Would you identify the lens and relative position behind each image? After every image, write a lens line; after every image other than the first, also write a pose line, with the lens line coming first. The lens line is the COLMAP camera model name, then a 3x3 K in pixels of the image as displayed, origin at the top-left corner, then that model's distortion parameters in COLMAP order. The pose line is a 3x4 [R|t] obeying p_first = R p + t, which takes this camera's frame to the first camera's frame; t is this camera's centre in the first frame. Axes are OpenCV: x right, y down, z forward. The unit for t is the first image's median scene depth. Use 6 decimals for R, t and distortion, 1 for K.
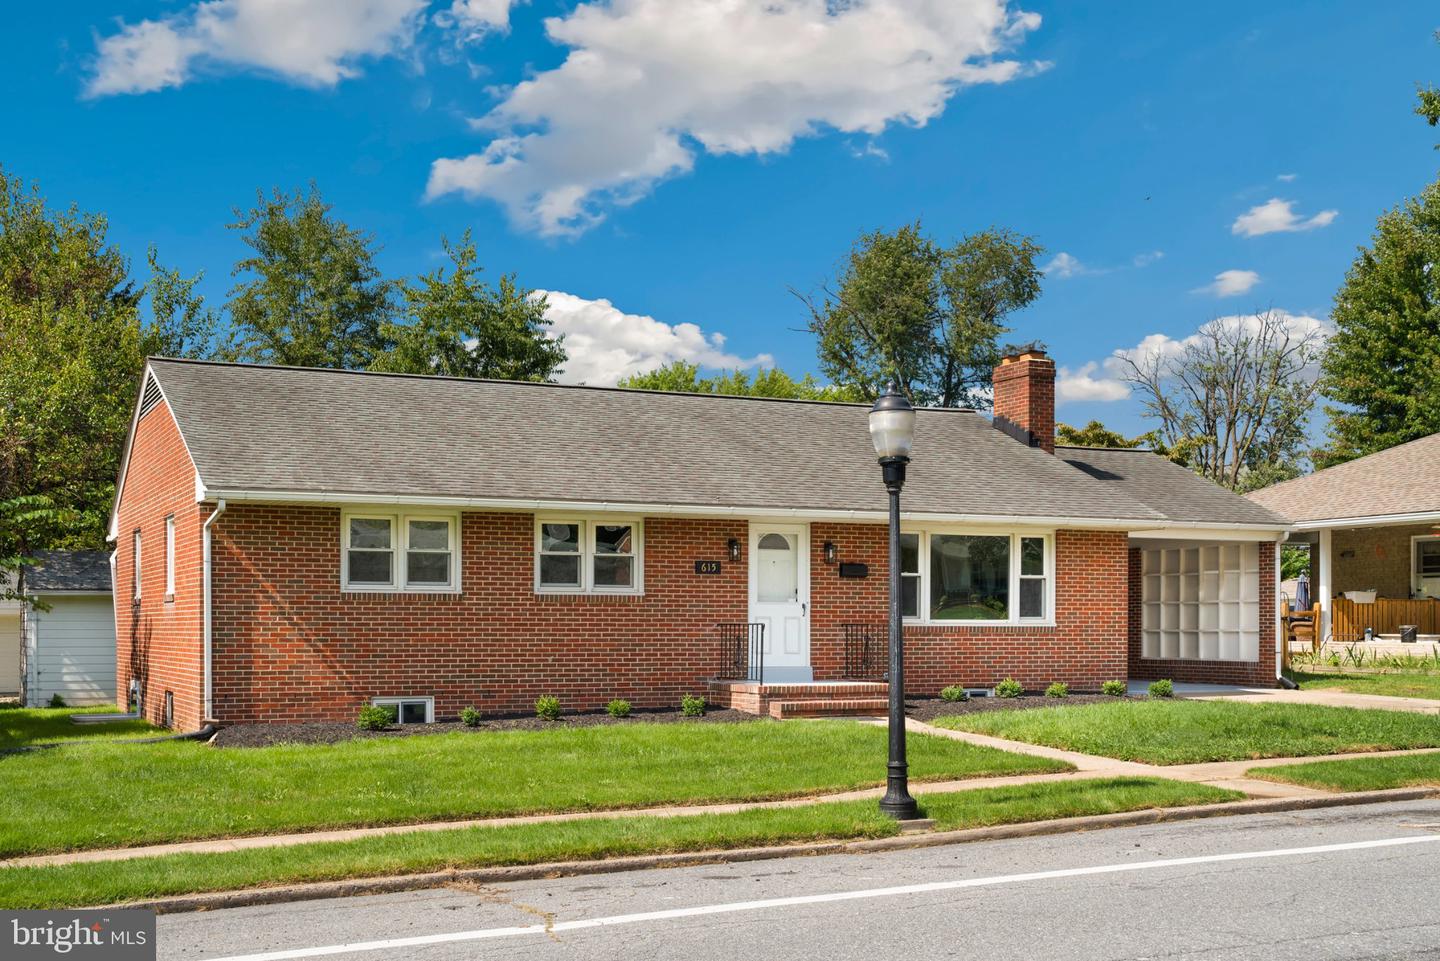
lens RADIAL K [[1731.2, 0, 720.1], [0, 1731.2, 483.9], [0, 0, 1]] dist [0.070169, 0.000000]
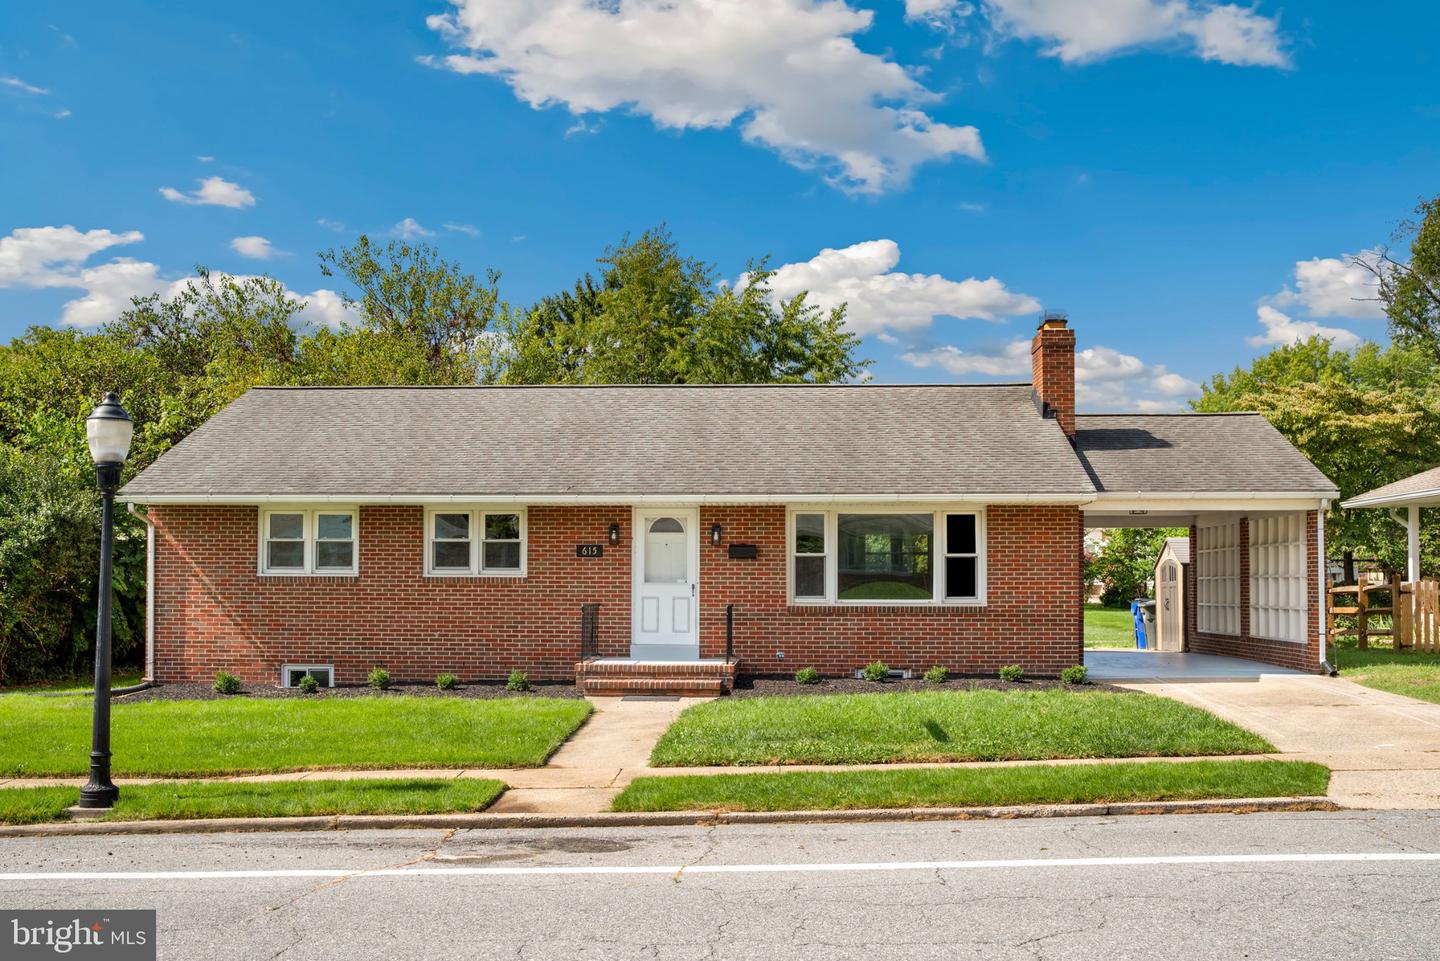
lens RADIAL K [[1473.2, 0, 720.1], [0, 1473.2, 480.3], [0, 0, 1]] dist [-0.019113, 0.000000]
pose [[0.882510, -0.030879, -0.469280, 0.496412], [0.036833, 0.999315, 0.003513, 0.004222], [0.468850, -0.020385, 0.883043, 0.233829]]
